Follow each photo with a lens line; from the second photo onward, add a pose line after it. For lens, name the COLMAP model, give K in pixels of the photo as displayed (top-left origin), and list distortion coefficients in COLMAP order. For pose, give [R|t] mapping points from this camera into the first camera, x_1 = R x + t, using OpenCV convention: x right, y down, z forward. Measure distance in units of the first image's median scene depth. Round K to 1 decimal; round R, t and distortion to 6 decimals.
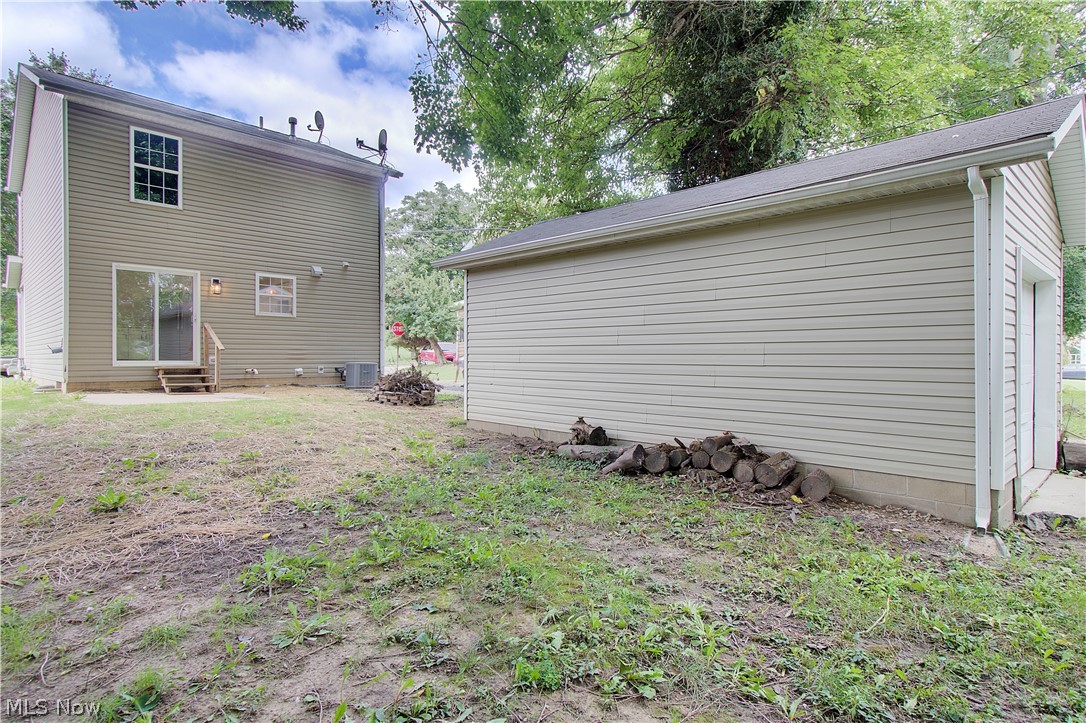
lens RADIAL K [[583.9, 0, 543.0], [0, 583.9, 361.5], [0, 0, 1]] dist [0.000041, 0.001007]
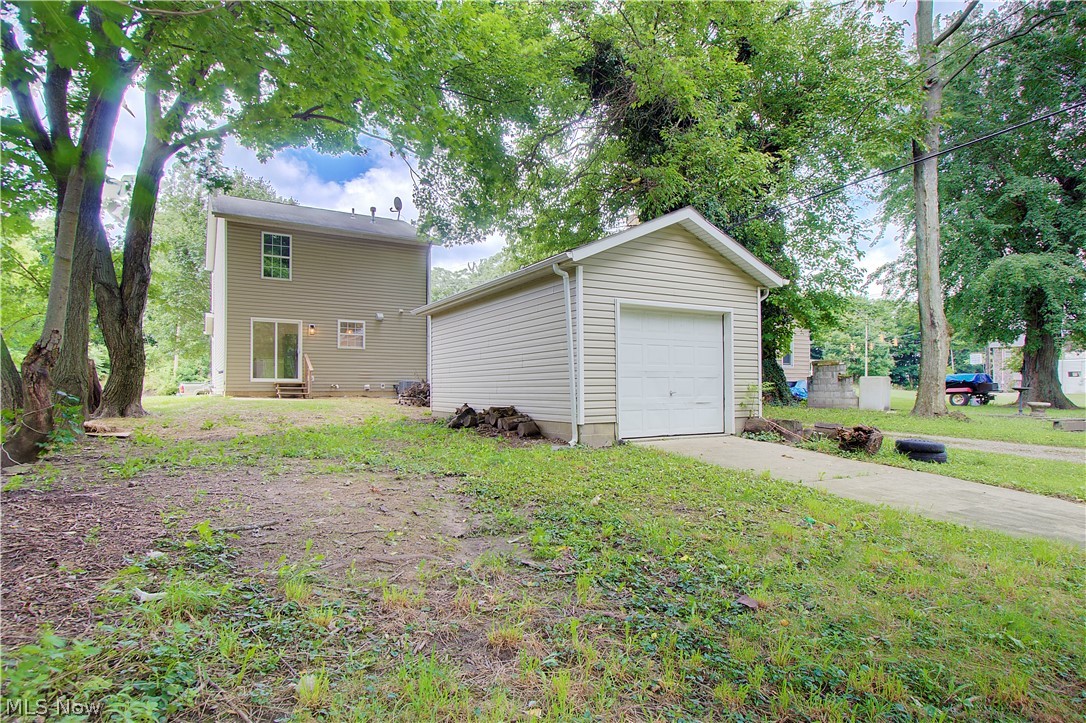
lens RADIAL K [[591.1, 0, 533.0], [0, 591.1, 384.0], [0, 0, 1]] dist [0.000405, 0.000322]
pose [[0.965401, -0.006313, -0.260693, 0.407500], [0.001692, 0.999838, -0.017945, 0.042078], [0.260763, 0.016883, 0.965255, -0.342566]]
